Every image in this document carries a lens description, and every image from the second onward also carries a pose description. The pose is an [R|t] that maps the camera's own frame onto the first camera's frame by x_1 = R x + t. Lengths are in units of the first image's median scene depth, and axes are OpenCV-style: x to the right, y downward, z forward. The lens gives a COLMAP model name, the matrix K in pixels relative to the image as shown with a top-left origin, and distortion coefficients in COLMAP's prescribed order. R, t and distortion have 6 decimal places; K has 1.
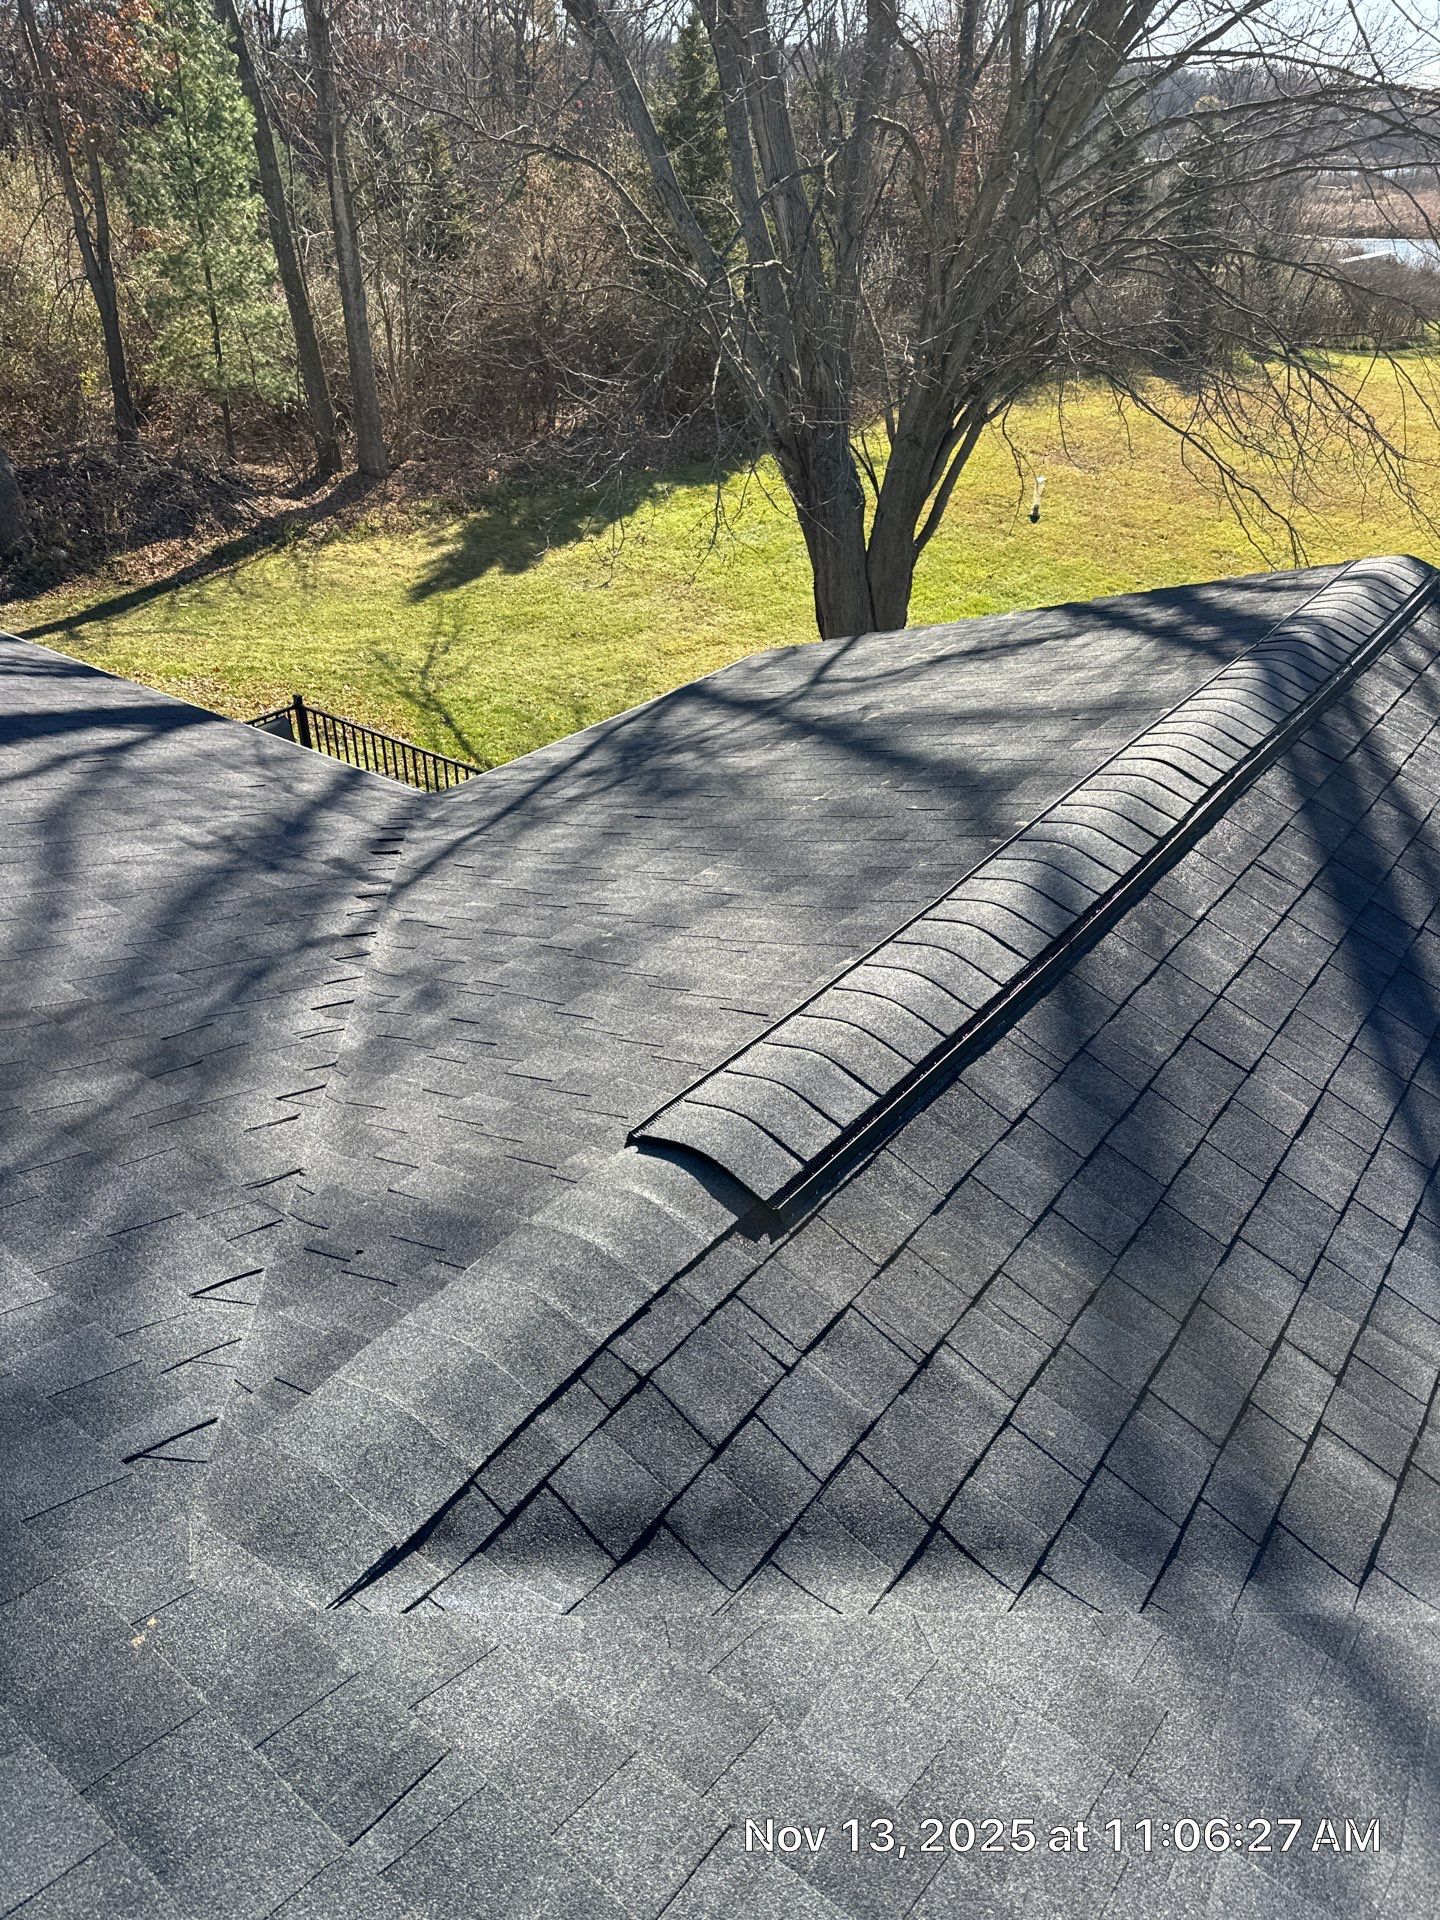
lens RADIAL K [[1385.8, 0, 720.0], [0, 1385.8, 960.0], [0, 0, 1]] dist [0.114173, -0.063491]
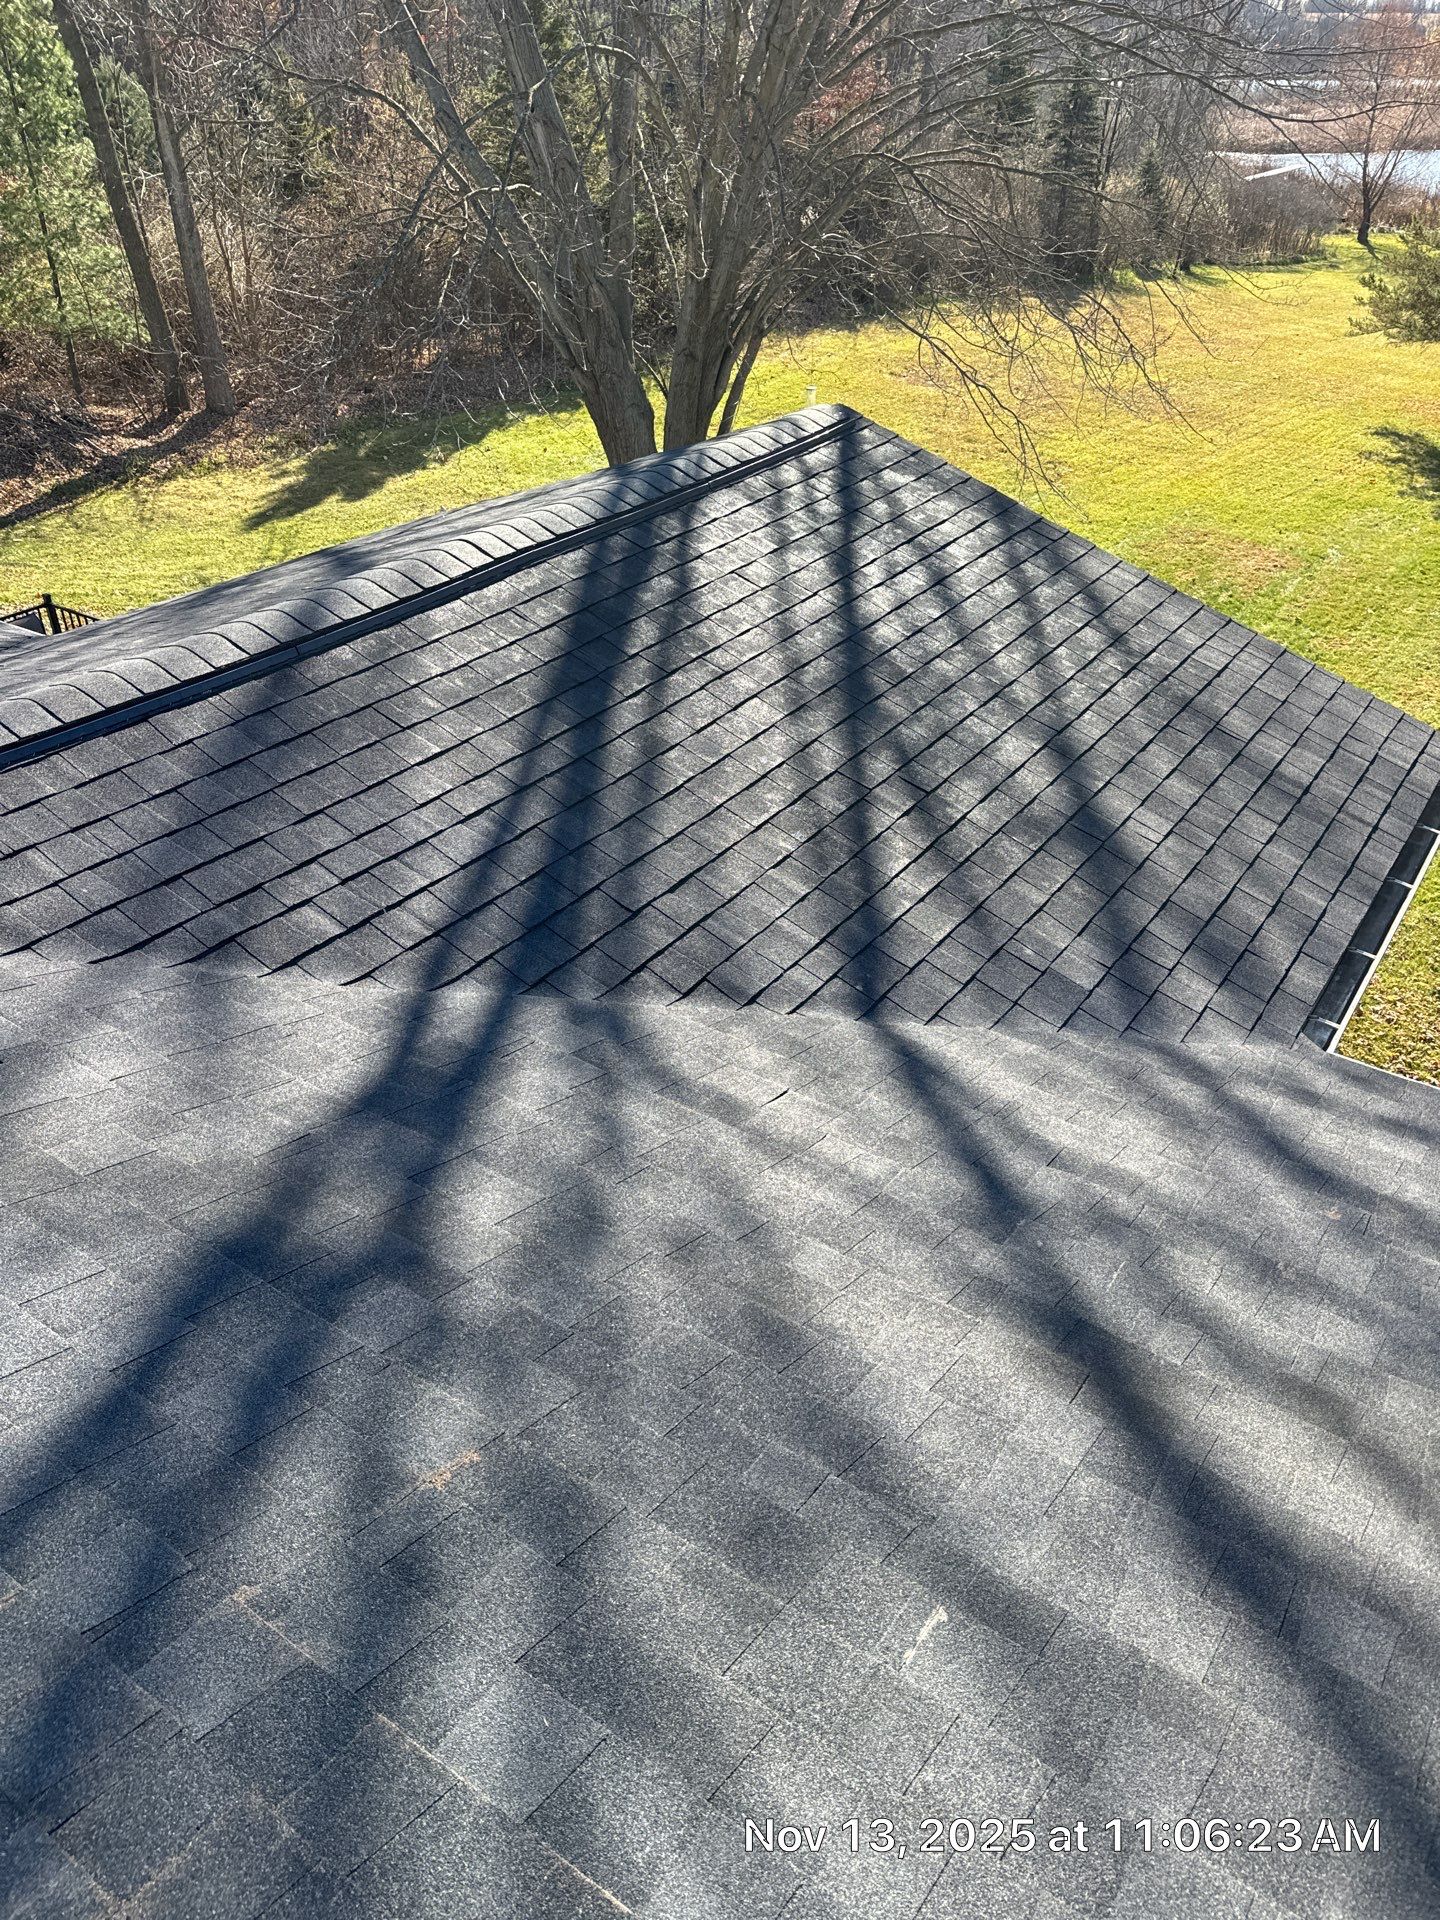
lens RADIAL K [[1410.8, 0, 720.0], [0, 1410.8, 960.0], [0, 0, 1]] dist [0.062060, -0.002358]
pose [[0.999012, -0.042415, 0.013235, 0.095915], [0.041993, 0.998647, 0.030686, 0.040891], [-0.014519, -0.030100, 0.999441, -0.064641]]
